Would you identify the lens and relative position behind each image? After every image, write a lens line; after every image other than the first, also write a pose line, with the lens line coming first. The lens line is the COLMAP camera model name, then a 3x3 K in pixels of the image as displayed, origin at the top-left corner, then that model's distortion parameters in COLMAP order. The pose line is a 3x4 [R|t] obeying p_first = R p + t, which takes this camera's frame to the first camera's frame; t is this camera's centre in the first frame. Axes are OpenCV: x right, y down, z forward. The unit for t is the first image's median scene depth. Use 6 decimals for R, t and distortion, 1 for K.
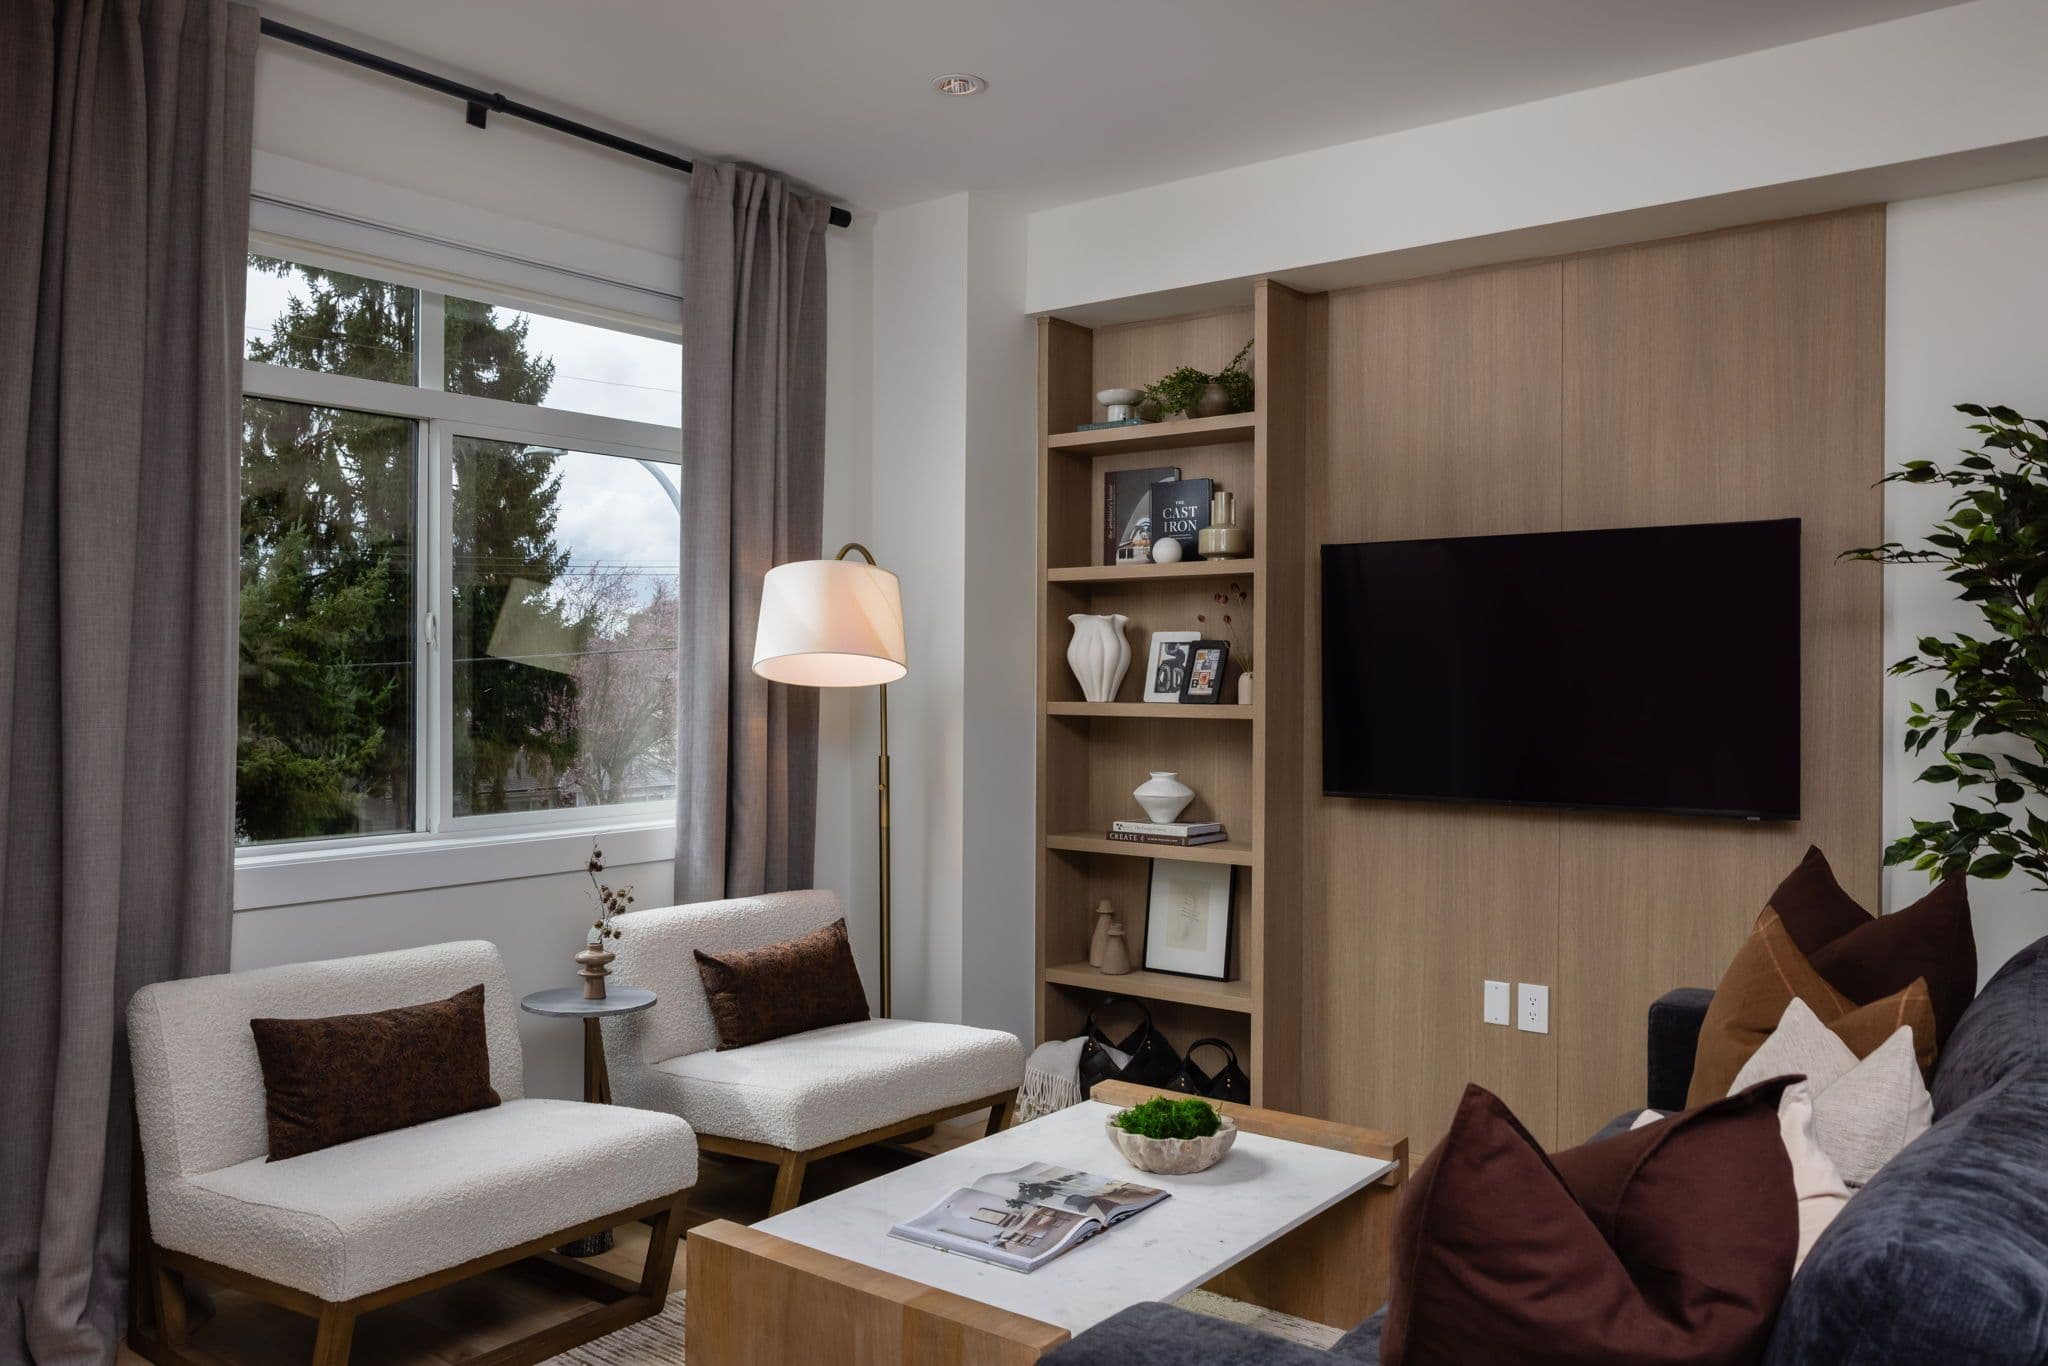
lens RADIAL K [[1459.3, 0, 1053.1], [0, 1459.3, 673.7], [0, 0, 1]] dist [-0.000302, 0.001747]
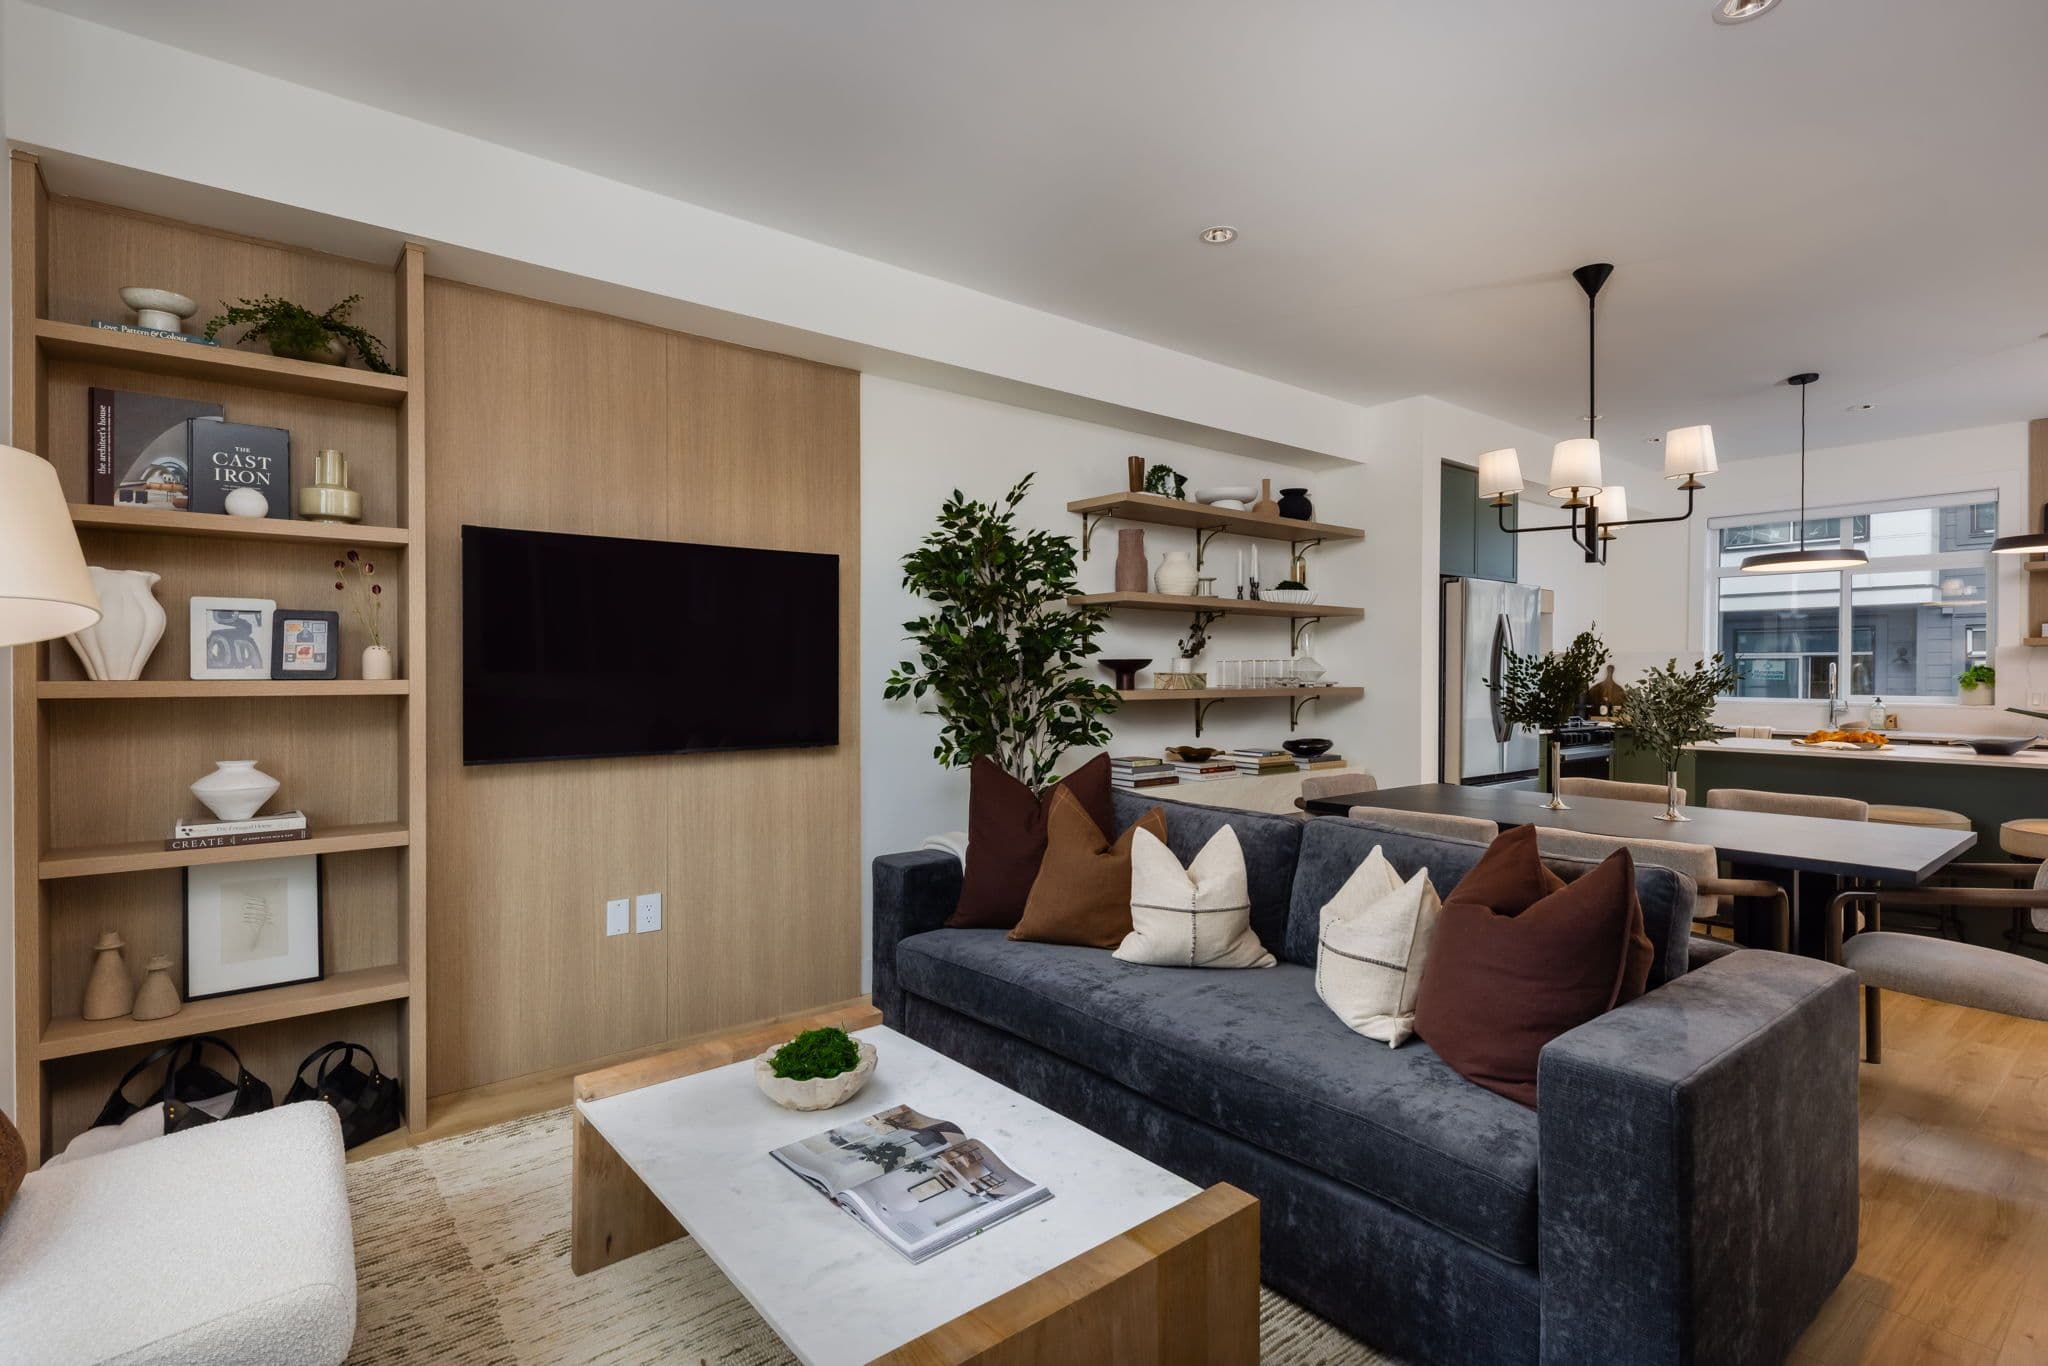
lens RADIAL K [[967.0, 0, 992.4], [0, 967.0, 677.0], [0, 0, 1]] dist [0.002596, -0.000144]
pose [[0.277124, -0.011072, 0.960770, -0.375127], [-0.002646, 0.999921, 0.012287, 0.010807], [-0.960831, -0.005947, 0.277073, 0.447894]]
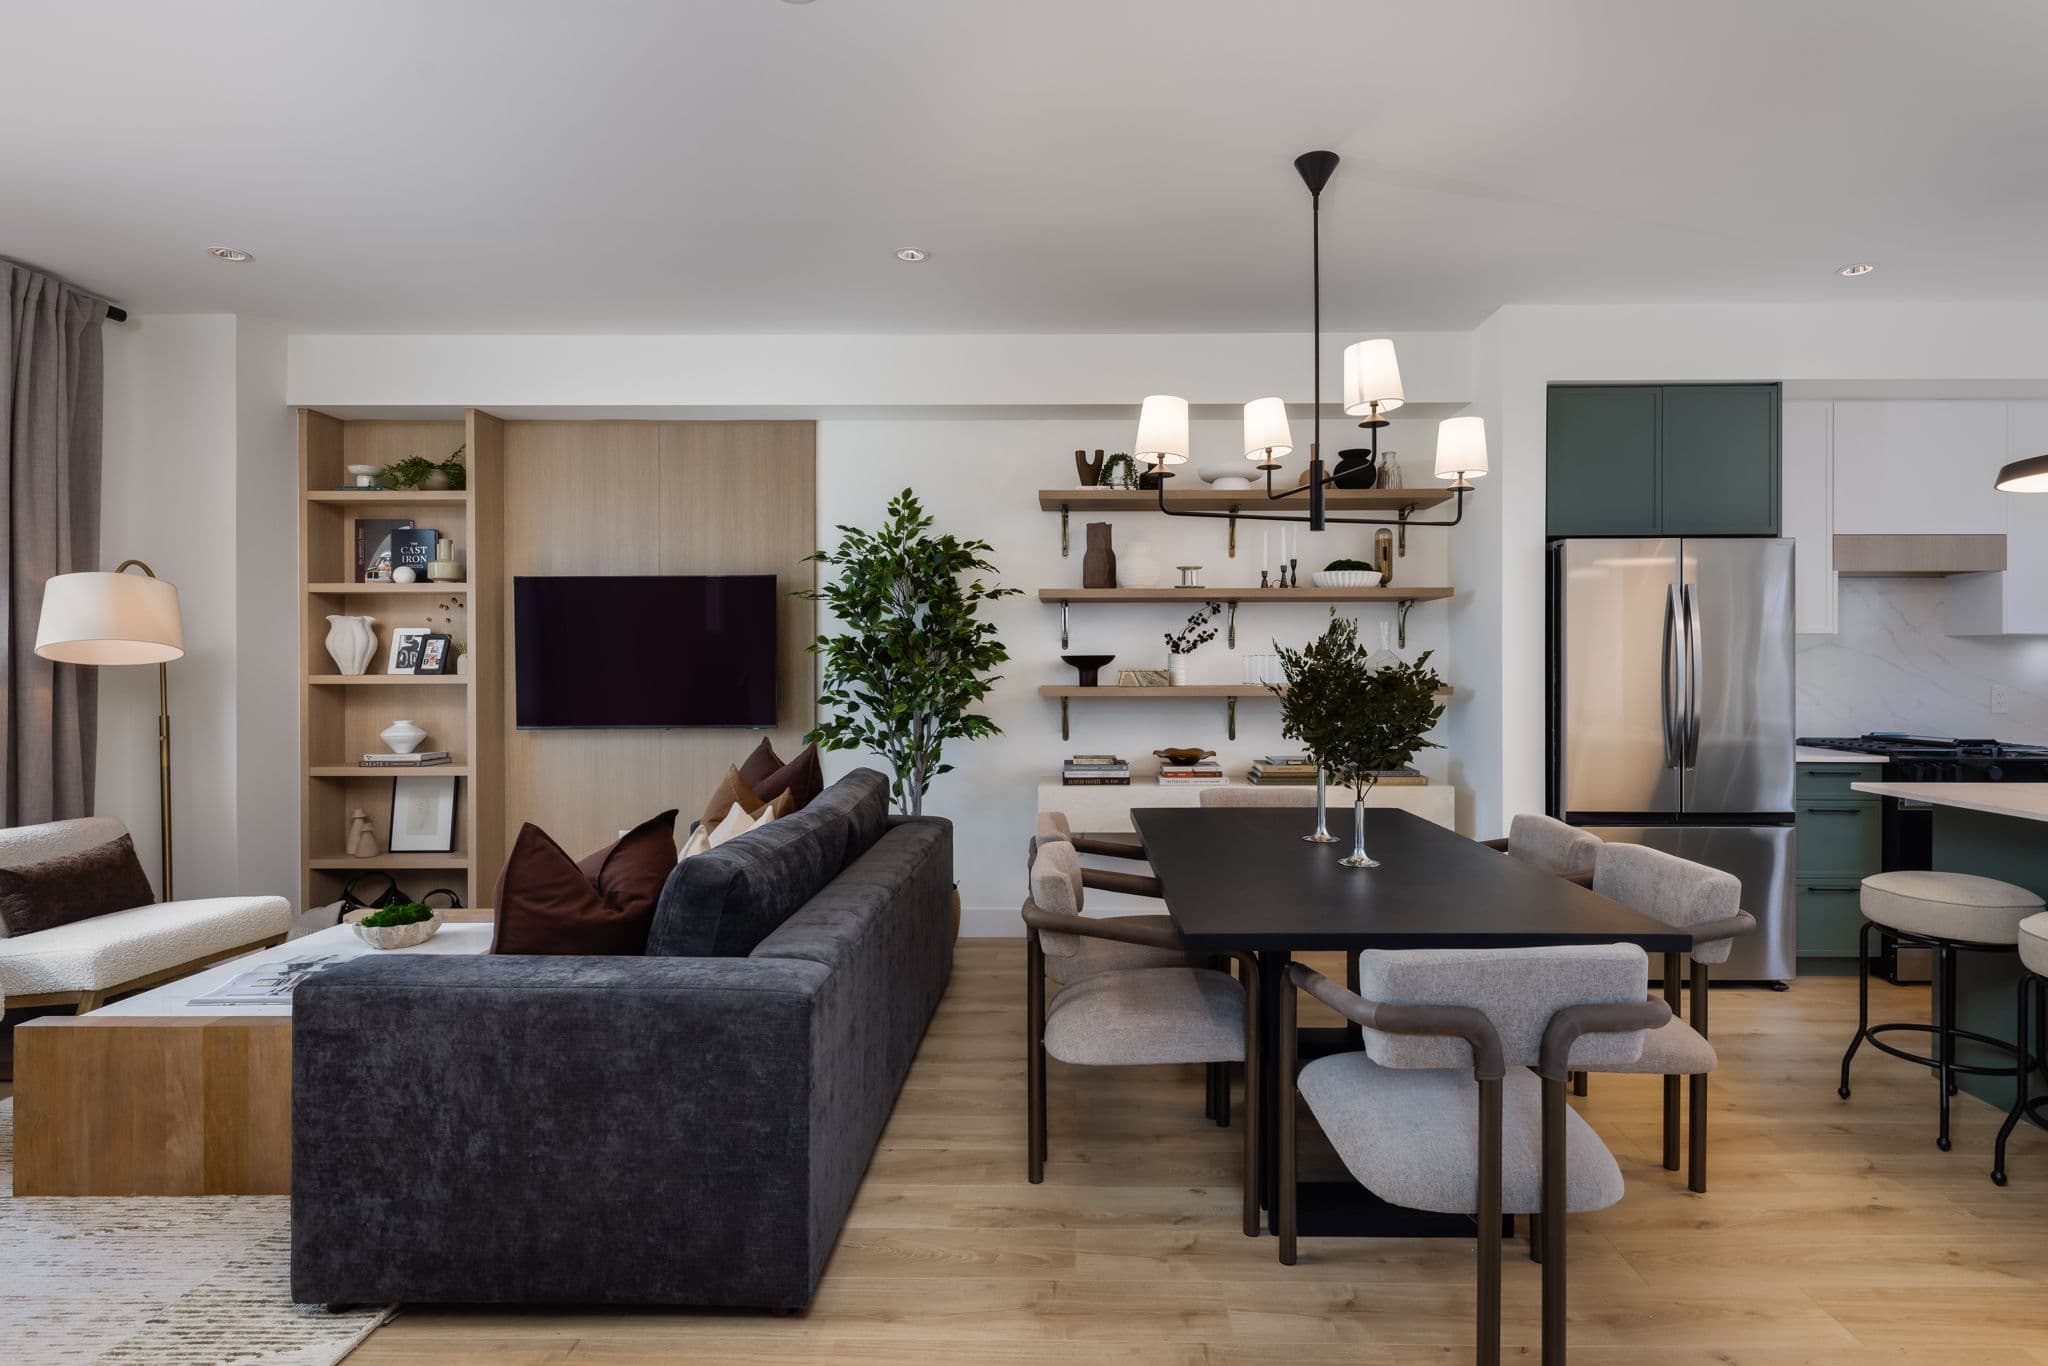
lens RADIAL K [[981.1, 0, 1017.3], [0, 981.1, 667.4], [0, 0, 1]] dist [-0.004171, -0.001872]
pose [[0.814650, -0.009473, 0.579875, 0.006135], [0.004816, 0.999943, 0.009568, 0.006212], [-0.579933, -0.005002, 0.814649, -0.221059]]
